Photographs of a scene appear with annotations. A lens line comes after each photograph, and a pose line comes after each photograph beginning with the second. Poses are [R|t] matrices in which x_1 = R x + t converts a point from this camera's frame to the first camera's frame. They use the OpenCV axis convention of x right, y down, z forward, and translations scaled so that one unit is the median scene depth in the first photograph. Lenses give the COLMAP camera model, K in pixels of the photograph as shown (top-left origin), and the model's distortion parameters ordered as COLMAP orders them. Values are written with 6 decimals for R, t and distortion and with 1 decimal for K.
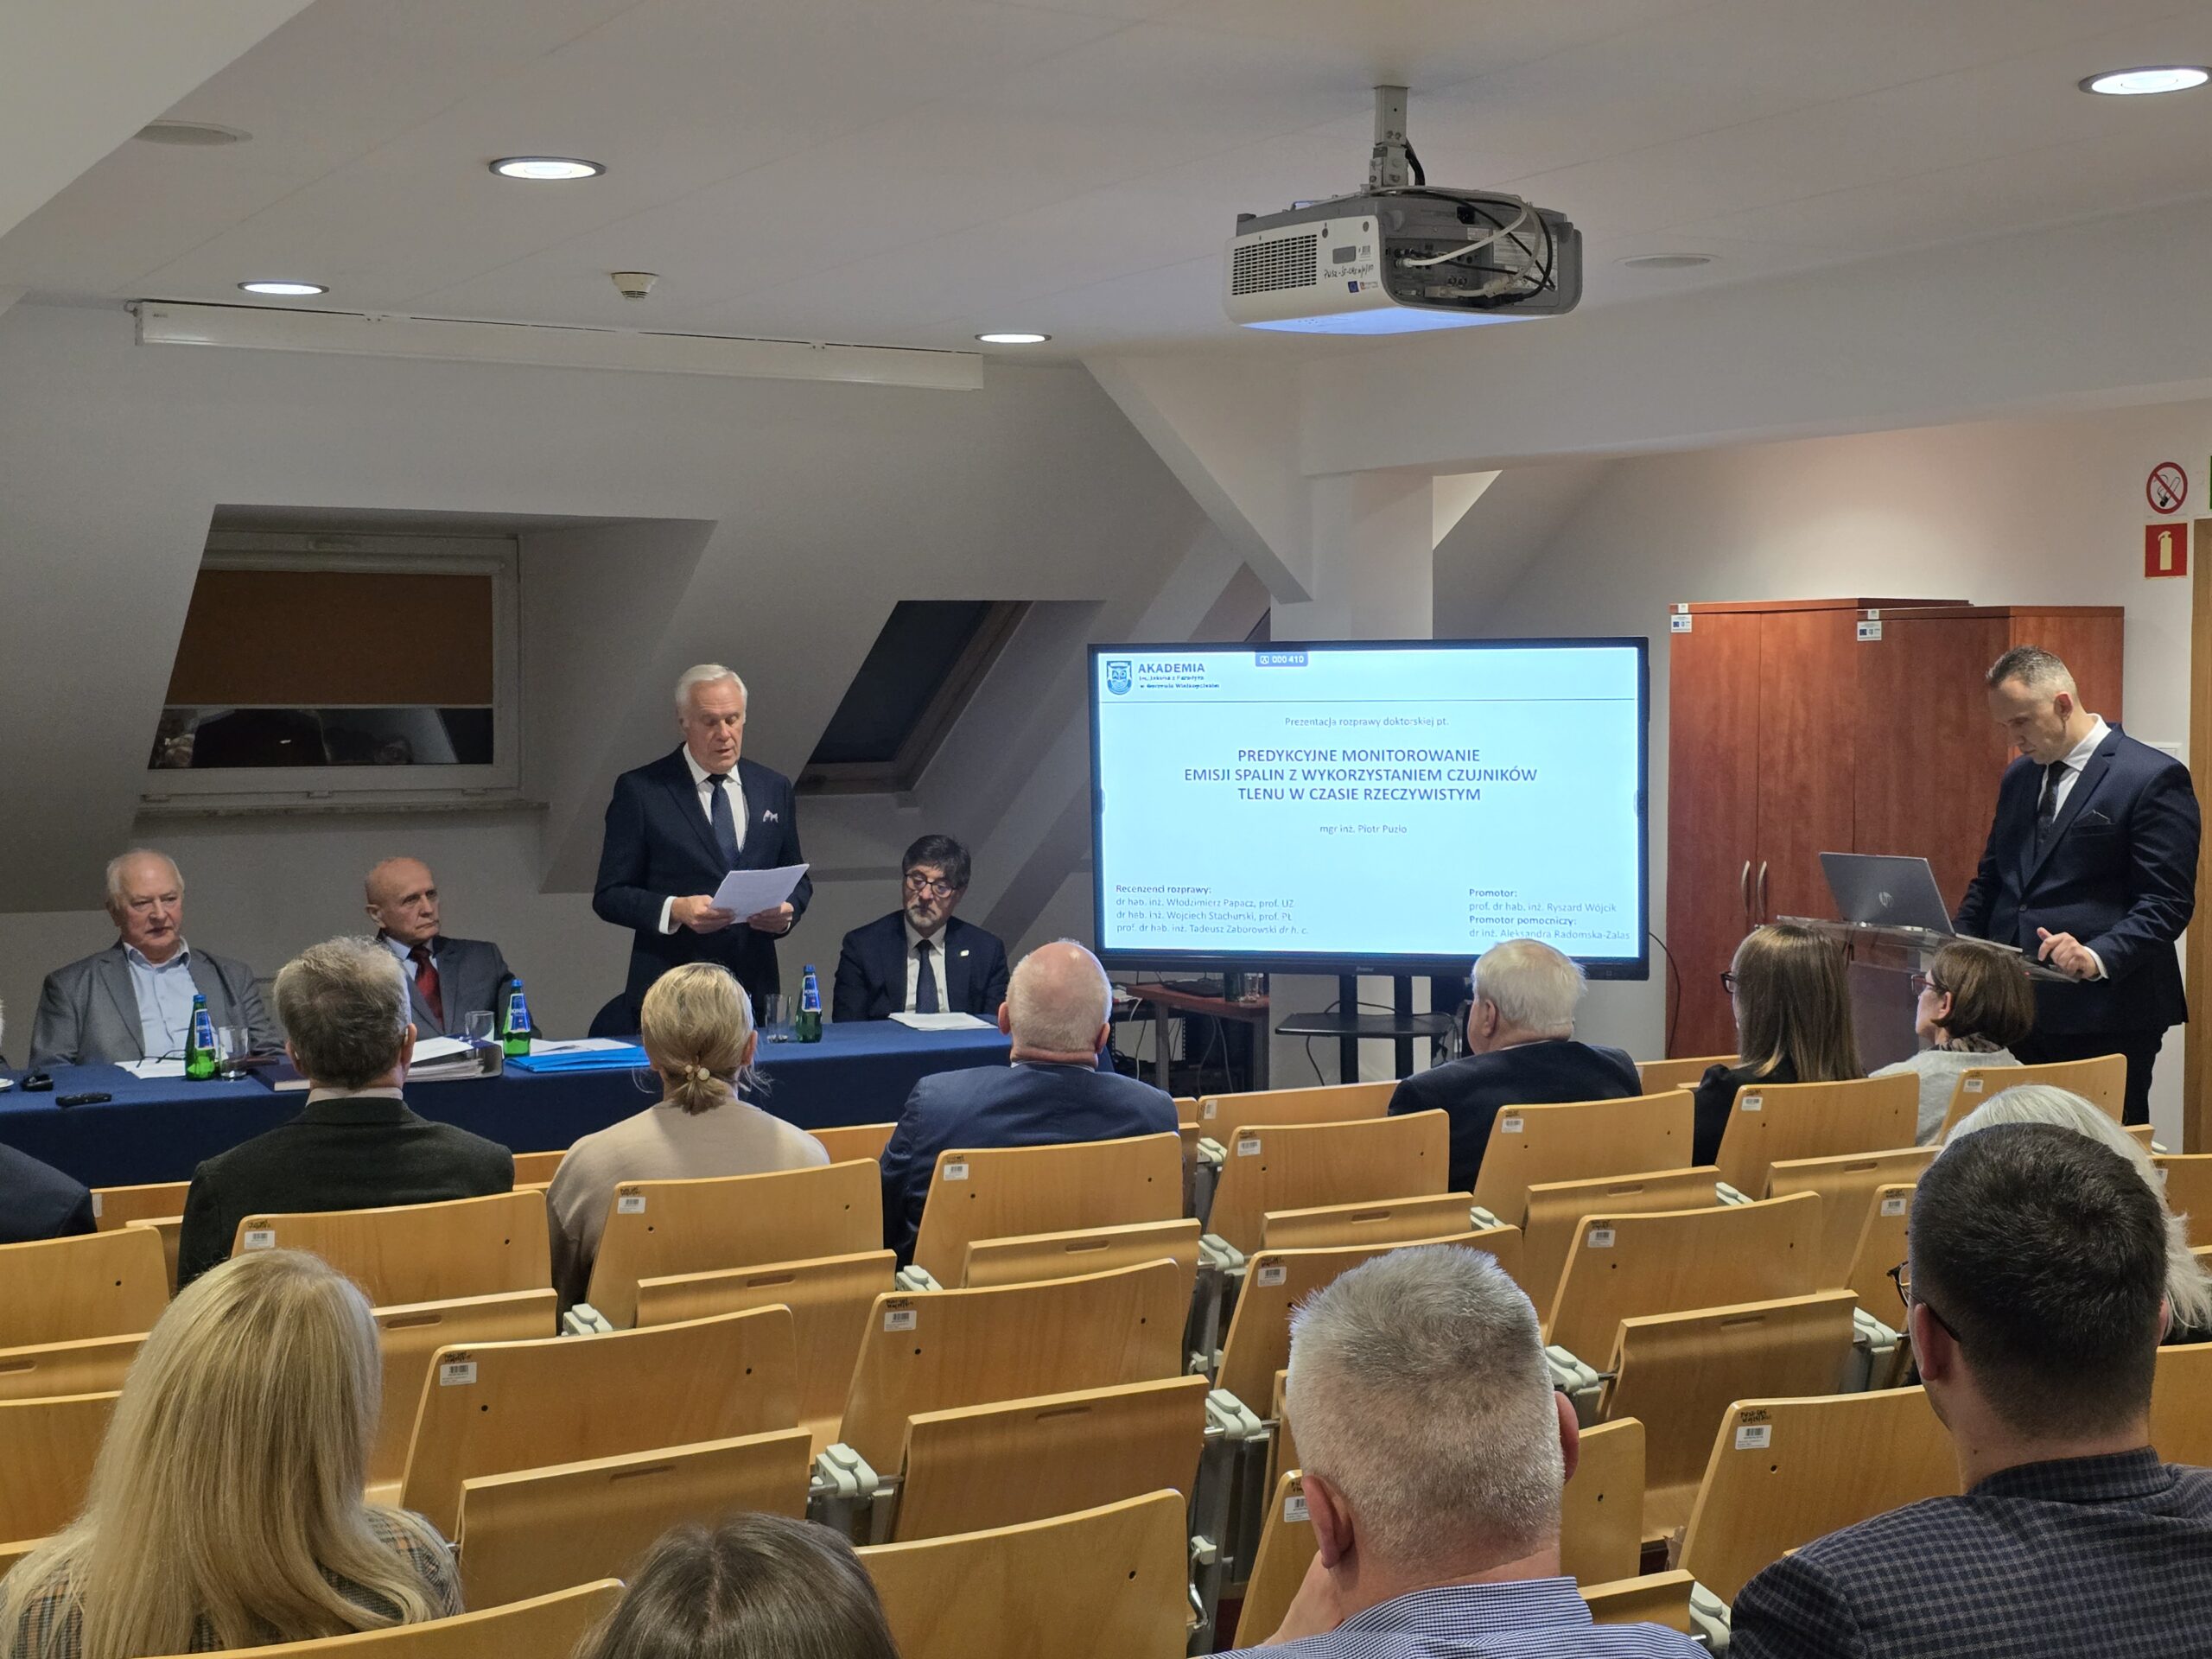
lens RADIAL K [[2948.5, 0, 1054.9], [0, 2948.5, 827.9], [0, 0, 1]] dist [0.068083, 0.000000]
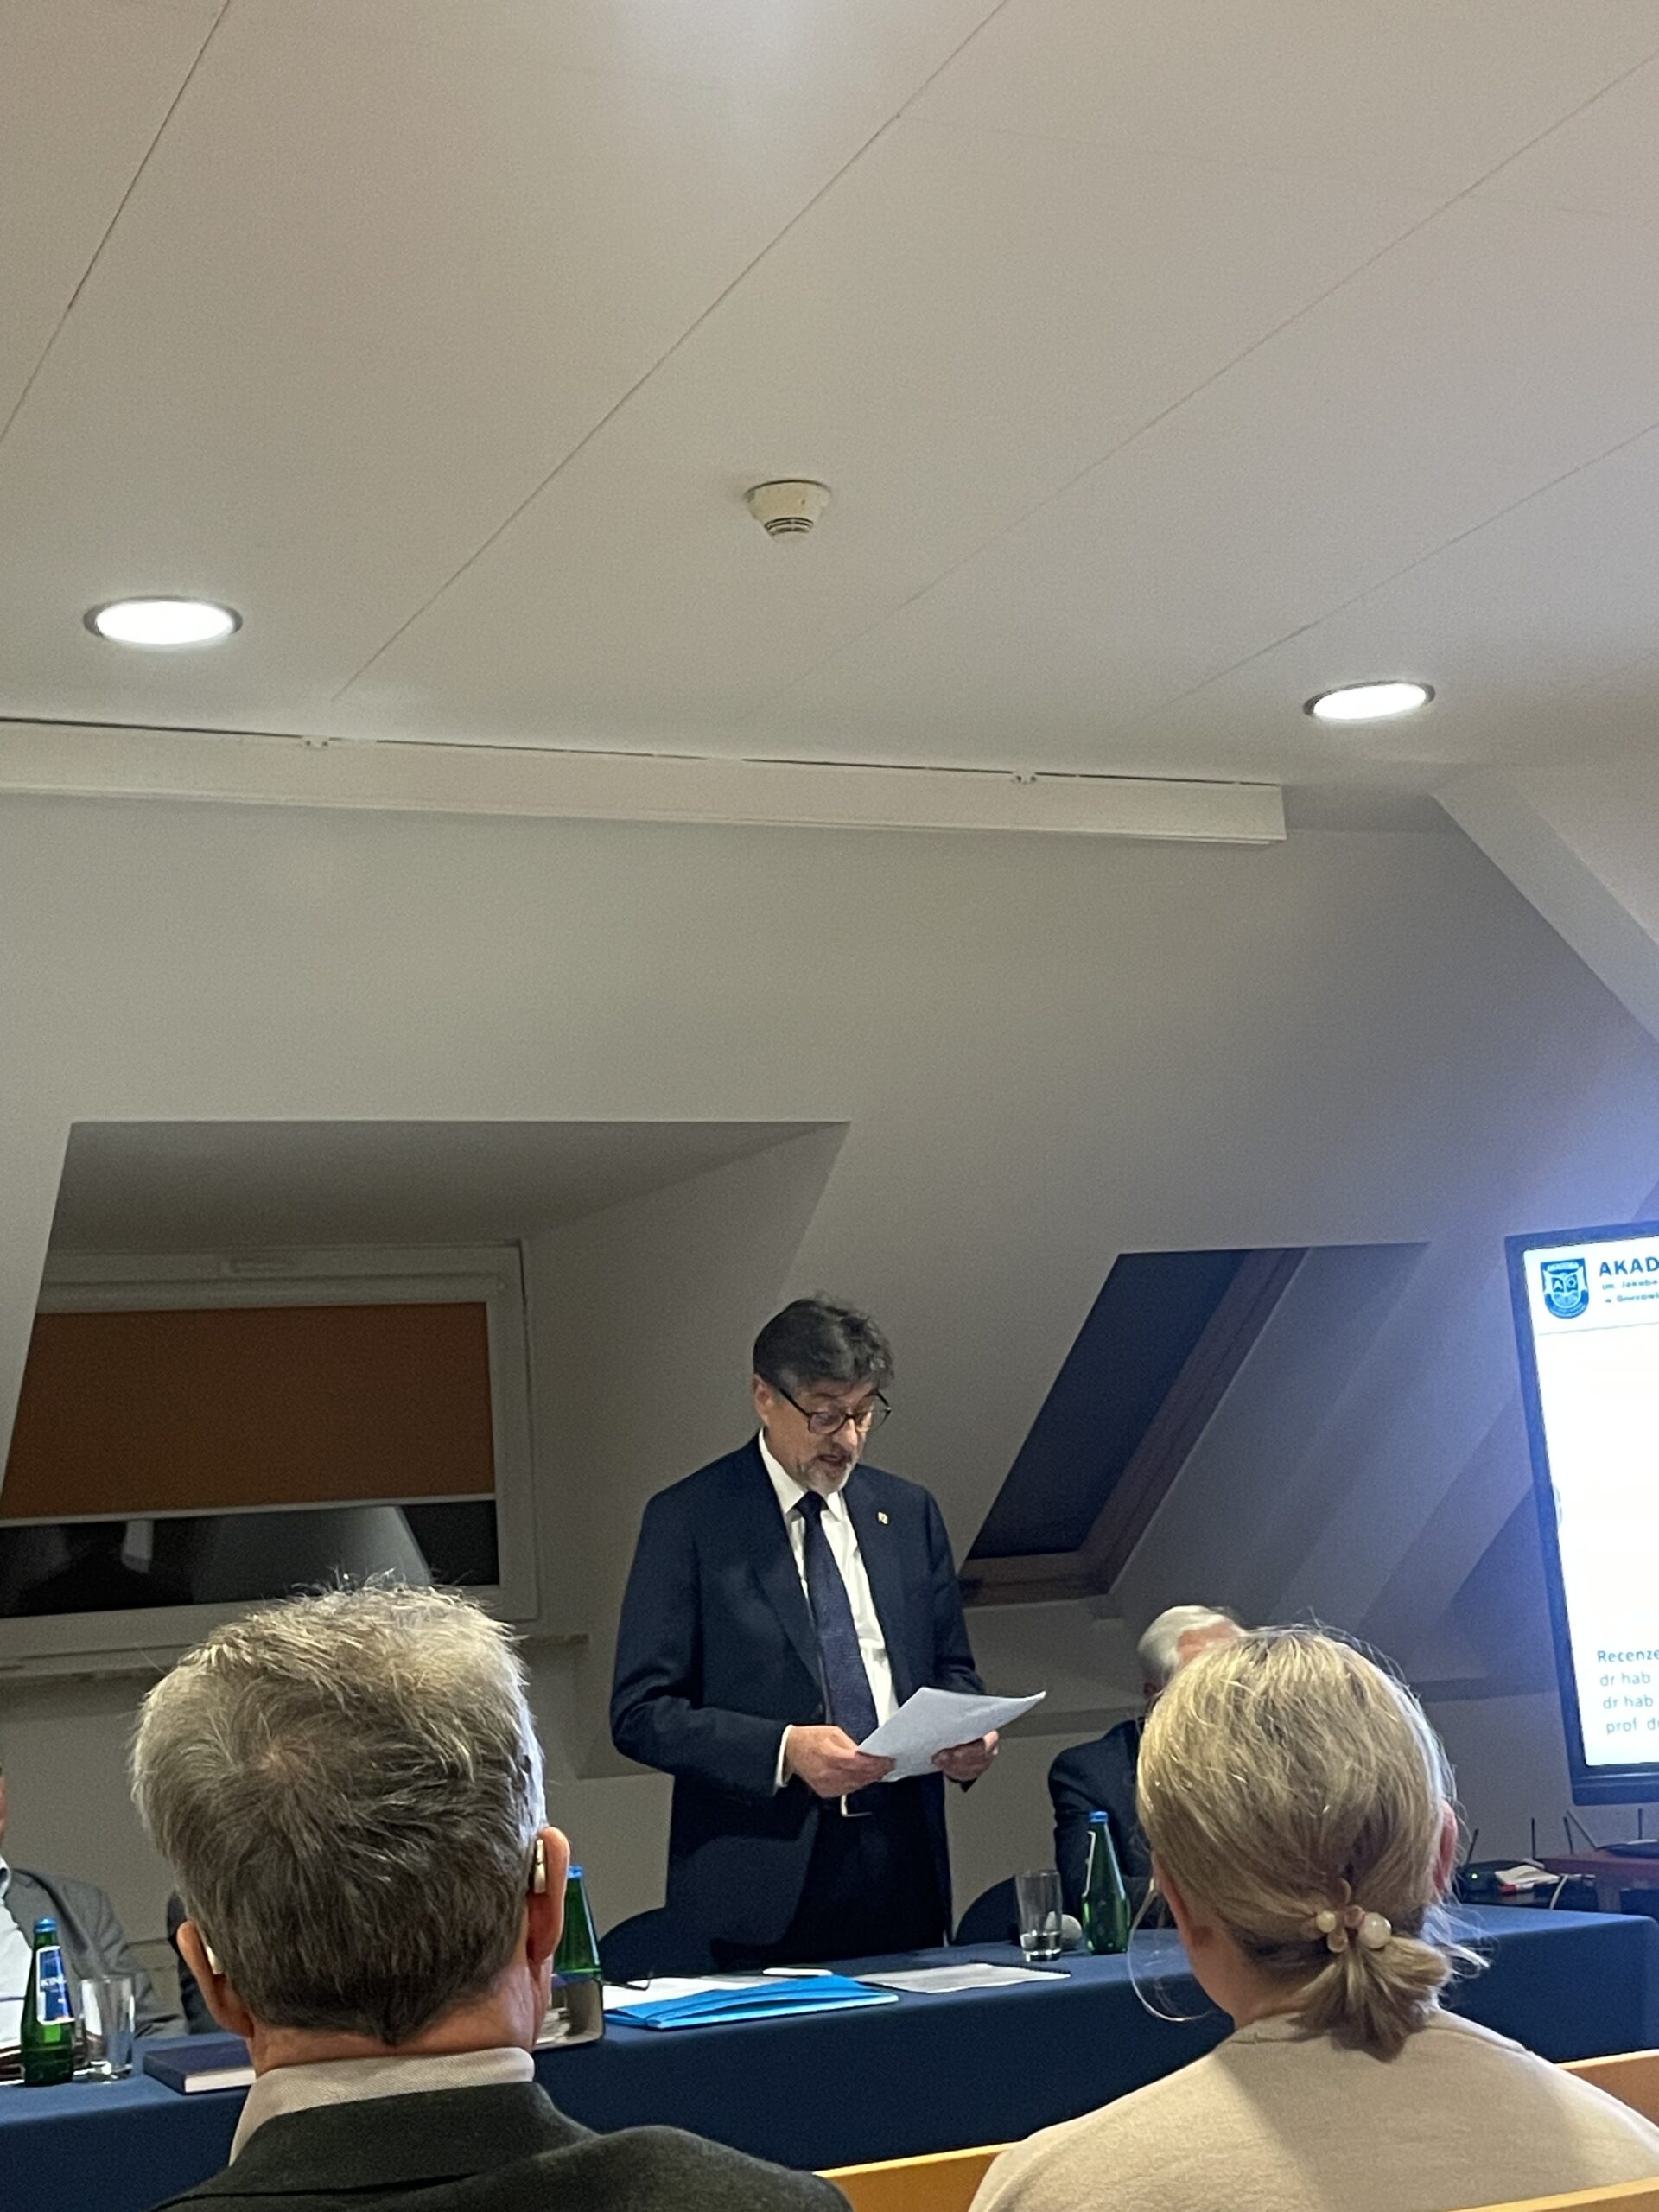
lens RADIAL K [[3149.6, 0, 846.9], [0, 3149.6, 1036.9], [0, 0, 1]] dist [0.066973, 0.000000]
pose [[0.996199, -0.079591, -0.035405, -0.096666], [0.069149, 0.969713, -0.234255, 0.039255], [0.052977, 0.230916, 0.971530, 0.373857]]
